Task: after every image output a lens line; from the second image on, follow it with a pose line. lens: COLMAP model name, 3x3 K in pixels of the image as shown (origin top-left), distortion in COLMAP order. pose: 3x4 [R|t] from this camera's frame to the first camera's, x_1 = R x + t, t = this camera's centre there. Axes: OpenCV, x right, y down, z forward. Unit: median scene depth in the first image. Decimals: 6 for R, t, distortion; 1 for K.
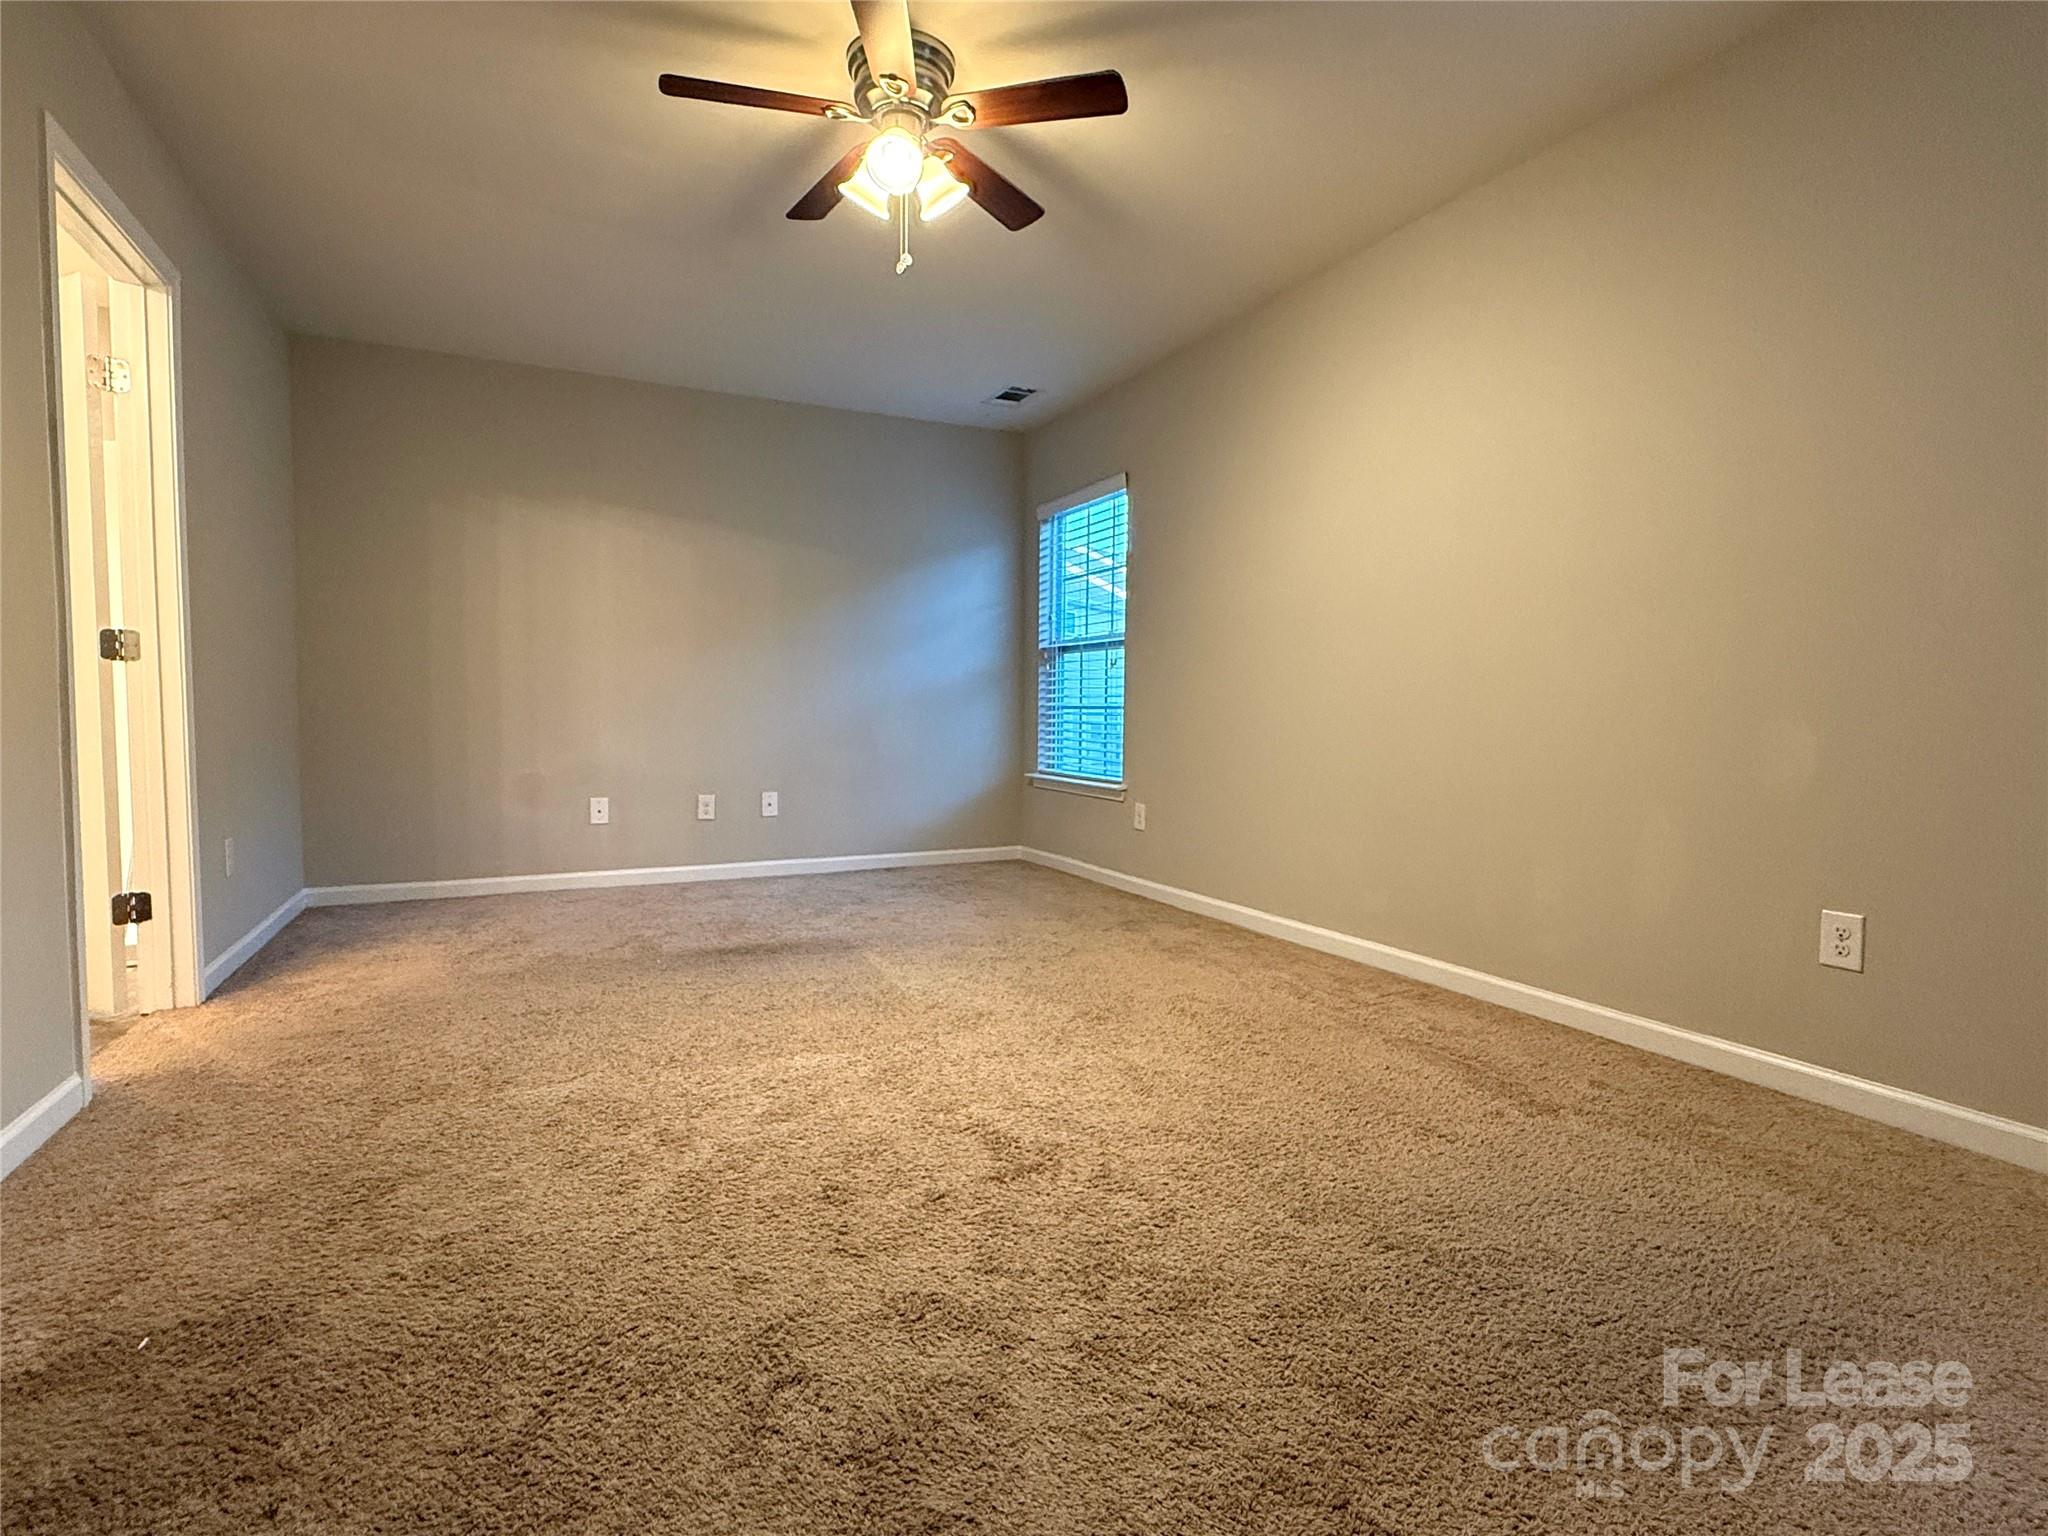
lens RADIAL K [[1010.5, 0, 1024.0], [0, 1010.5, 768.0], [0, 0, 1]] dist [-0.003129, -0.000241]
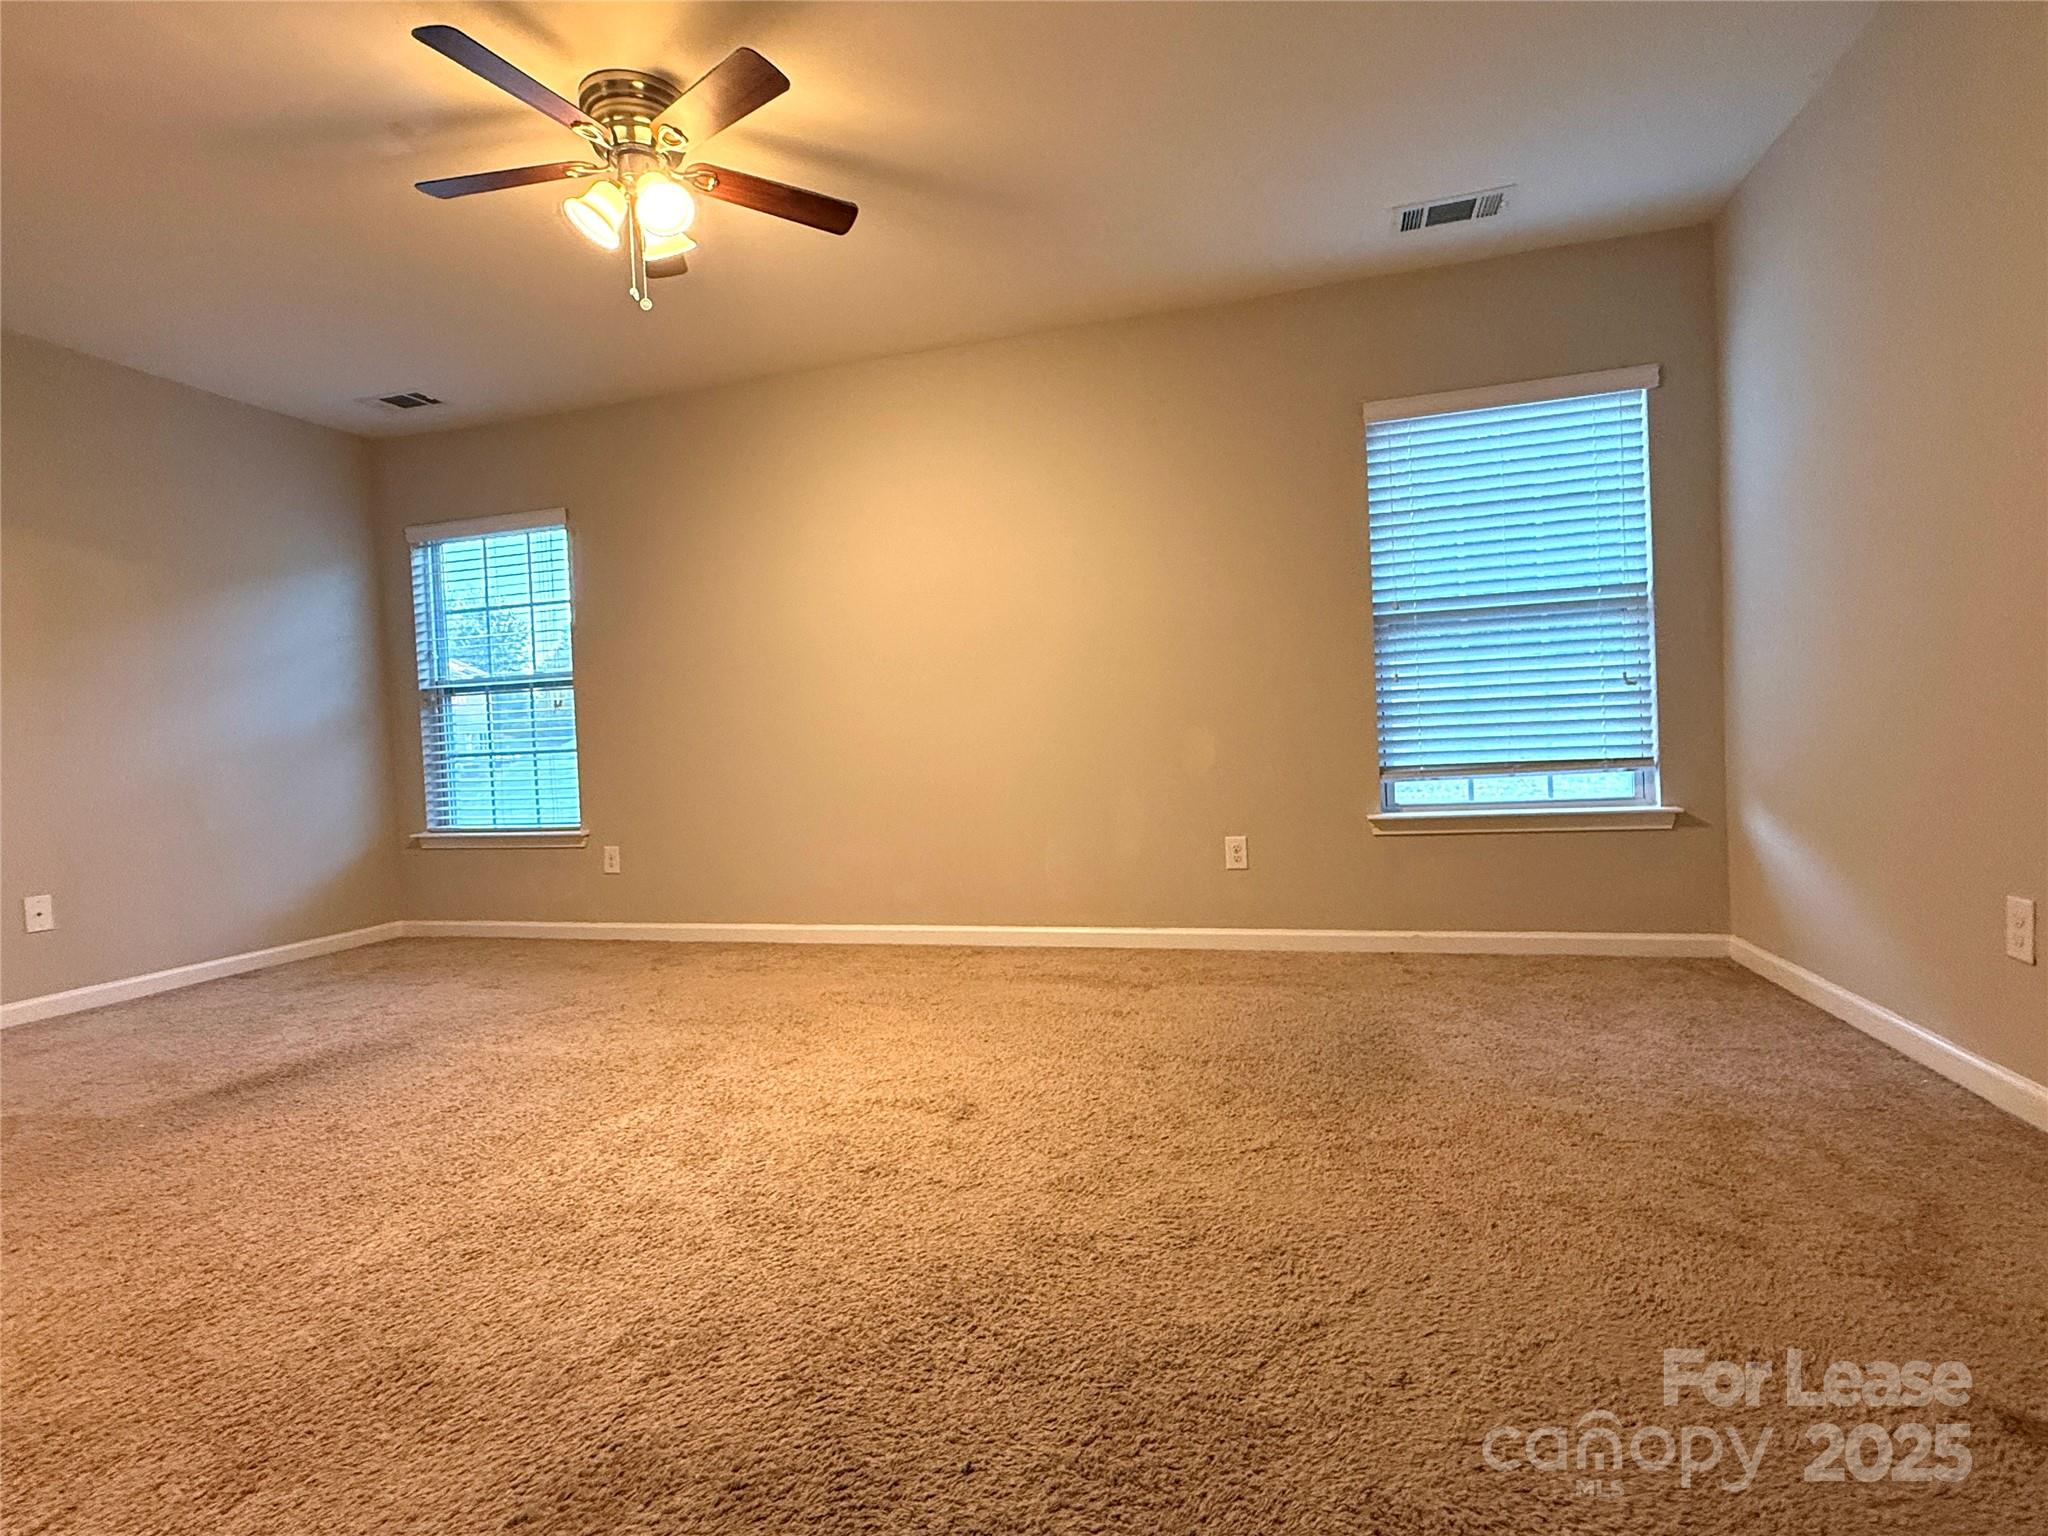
lens RADIAL K [[1010.5, 0, 1024.0], [0, 1010.5, 768.0], [0, 0, 1]] dist [-0.003129, -0.000241]
pose [[0.670546, -0.054884, 0.739835, -0.517485], [0.089547, 0.995956, -0.007276, 0.003641], [-0.736443, 0.071129, 0.672749, 0.064914]]
